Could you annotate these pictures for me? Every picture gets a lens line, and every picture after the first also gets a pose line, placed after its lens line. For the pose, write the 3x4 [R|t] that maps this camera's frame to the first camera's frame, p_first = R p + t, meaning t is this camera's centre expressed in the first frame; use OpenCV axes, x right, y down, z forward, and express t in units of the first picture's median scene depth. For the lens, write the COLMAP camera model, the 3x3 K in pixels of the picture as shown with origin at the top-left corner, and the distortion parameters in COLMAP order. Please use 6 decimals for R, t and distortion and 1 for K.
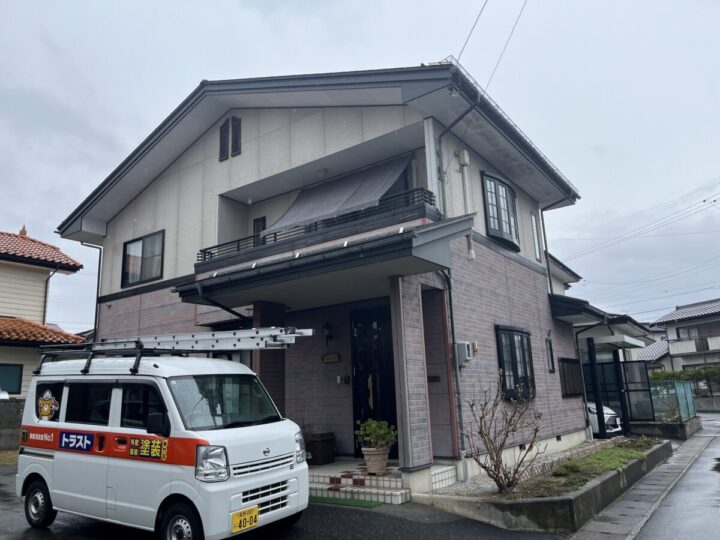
lens RADIAL K [[527.9, 0, 361.4], [0, 527.9, 271.0], [0, 0, 1]] dist [0.010993, -0.004712]
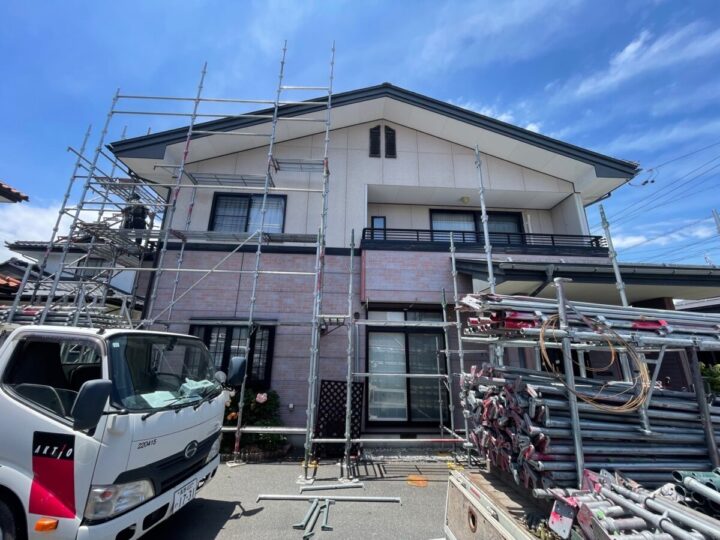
lens RADIAL K [[292.2, 0, 356.5], [0, 292.2, 269.7], [0, 0, 1]] dist [-0.004371, 0.000474]
pose [[0.793367, 0.231460, 0.563023, -0.555242], [-0.189625, 0.972843, -0.132733, 0.106136], [-0.578455, -0.001457, 0.815713, 0.492596]]
